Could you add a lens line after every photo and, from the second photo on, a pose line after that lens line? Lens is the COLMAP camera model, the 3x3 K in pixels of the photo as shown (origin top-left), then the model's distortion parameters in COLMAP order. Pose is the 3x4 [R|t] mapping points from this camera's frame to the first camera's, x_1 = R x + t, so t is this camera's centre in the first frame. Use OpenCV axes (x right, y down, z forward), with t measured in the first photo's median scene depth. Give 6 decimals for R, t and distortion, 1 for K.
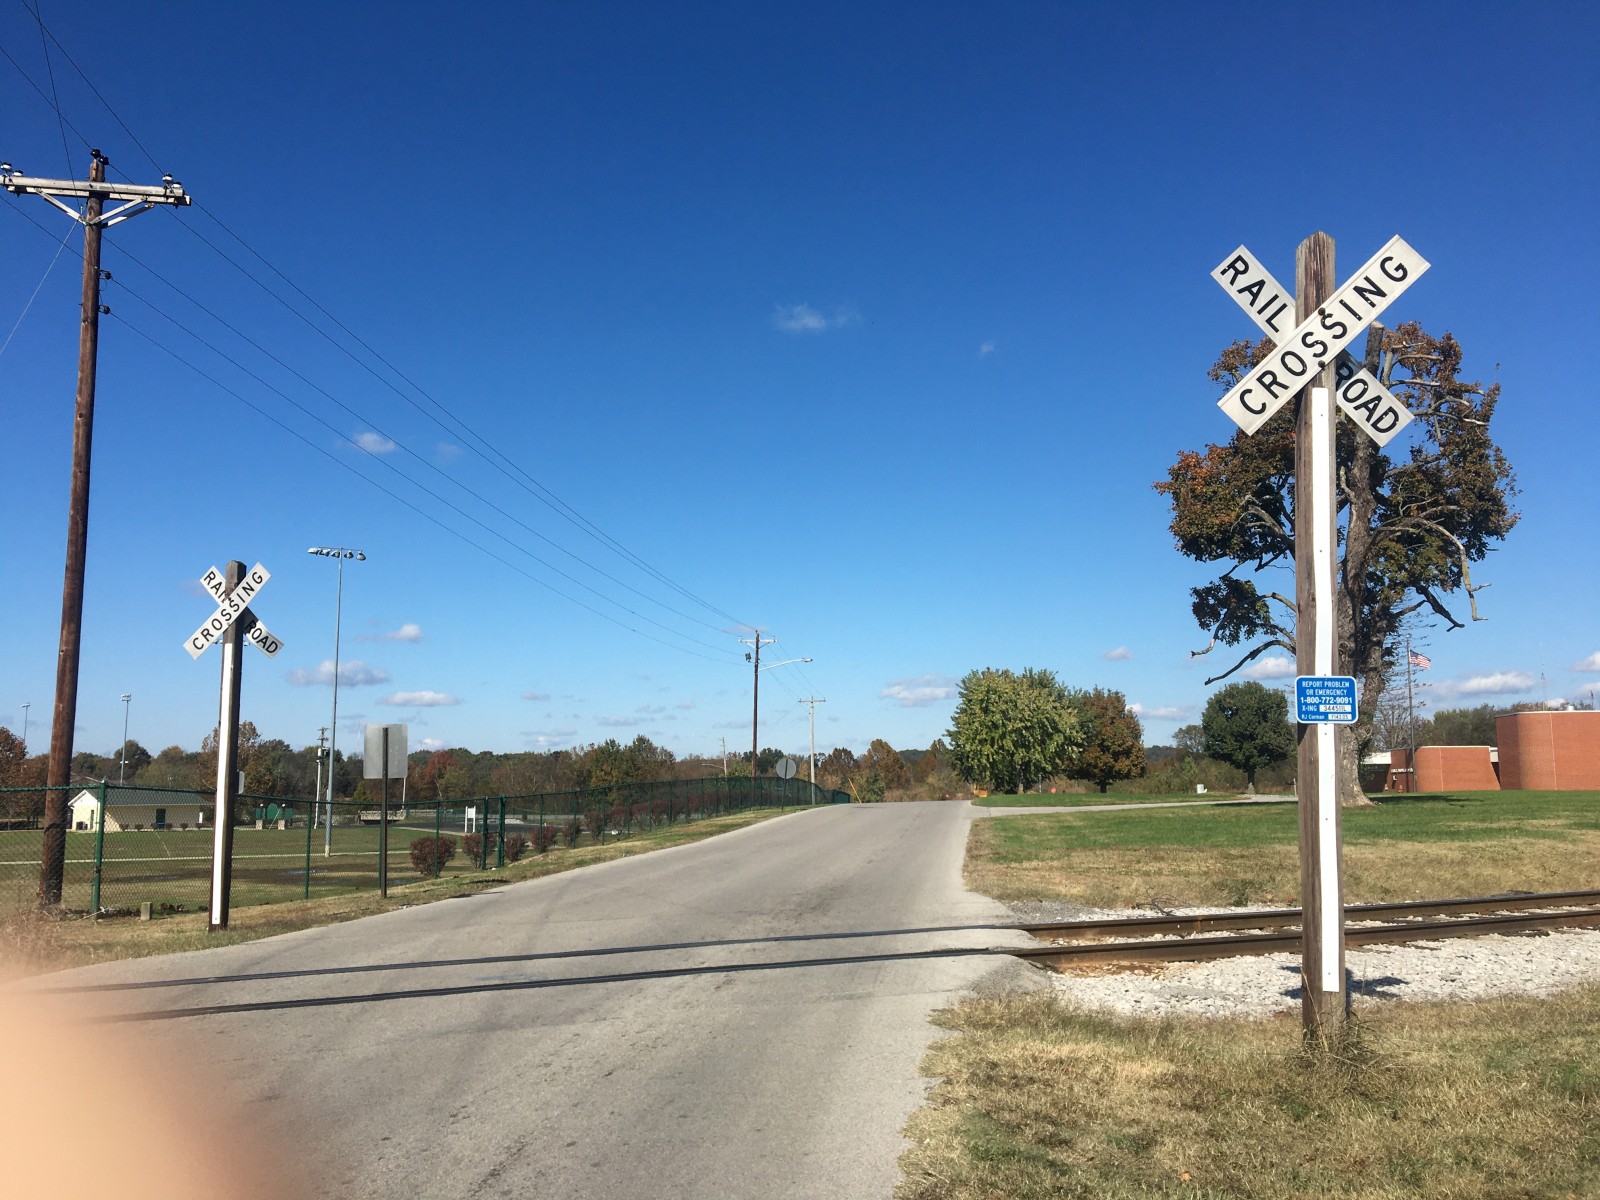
lens RADIAL K [[1346.2, 0, 779.9], [0, 1346.2, 606.8], [0, 0, 1]] dist [0.074014, -0.119124]
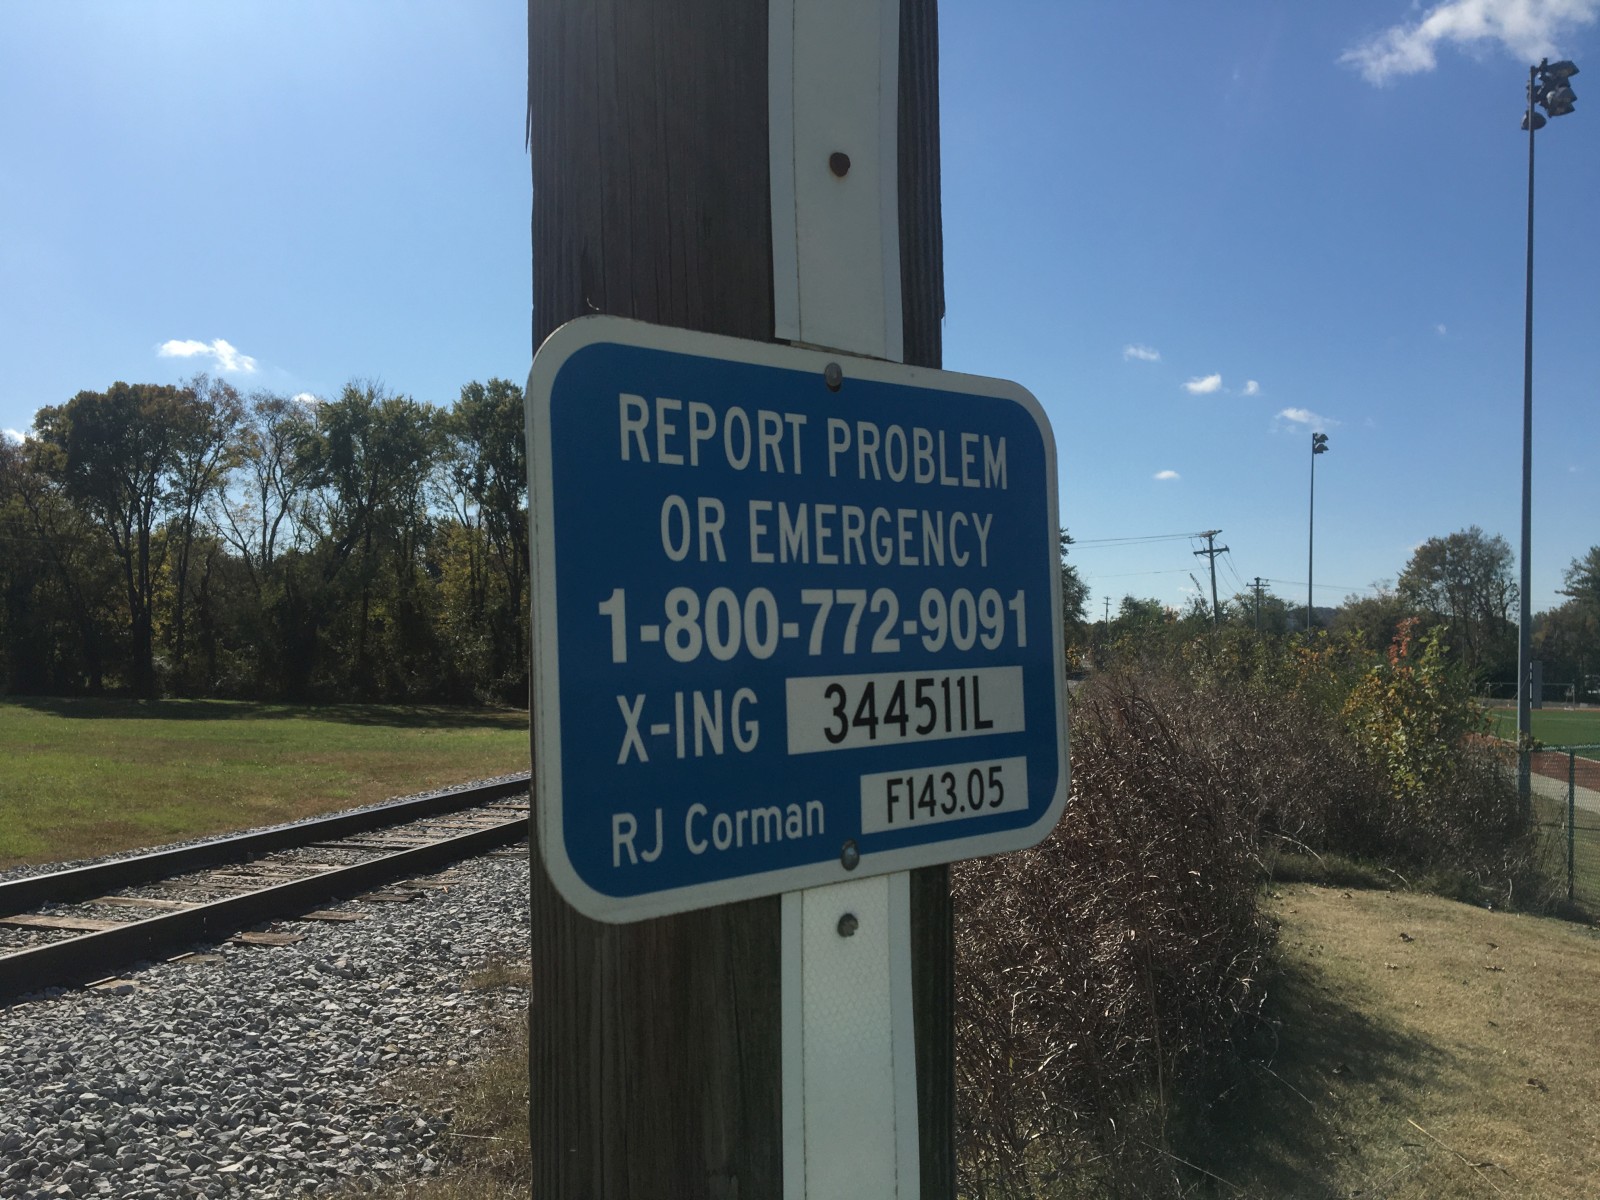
lens RADIAL K [[1346.2, 0, 791.2], [0, 1346.2, 592.1], [0, 0, 1]] dist [0.074014, -0.119124]
pose [[0.795220, -0.003261, 0.606312, 0.133953], [-0.028821, 0.998652, 0.043172, 0.024416], [-0.605635, -0.051806, 0.794054, 0.360909]]
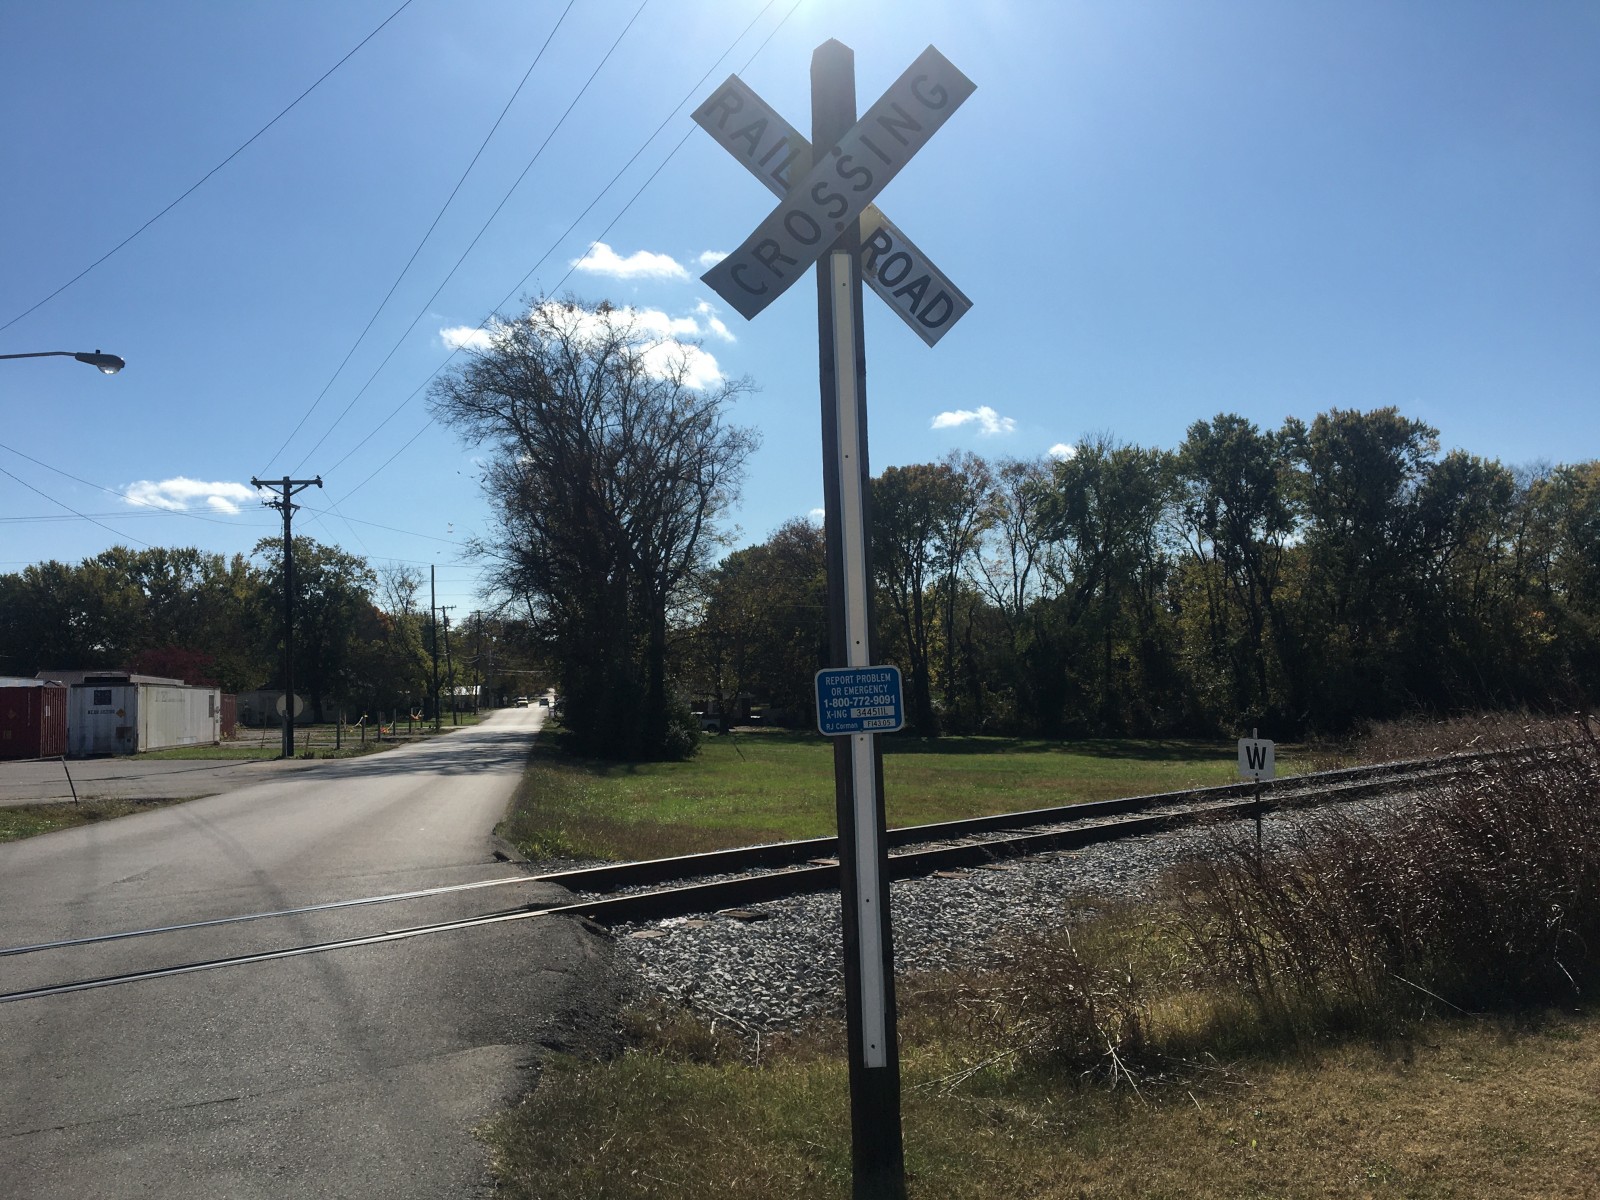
lens RADIAL K [[1346.2, 0, 792.1], [0, 1346.2, 607.0], [0, 0, 1]] dist [0.074014, -0.119124]
pose [[0.992195, -0.059800, 0.109420, 0.113685], [0.057954, 0.998119, 0.019982, 0.001466], [-0.110409, -0.013485, 0.993795, 0.119275]]
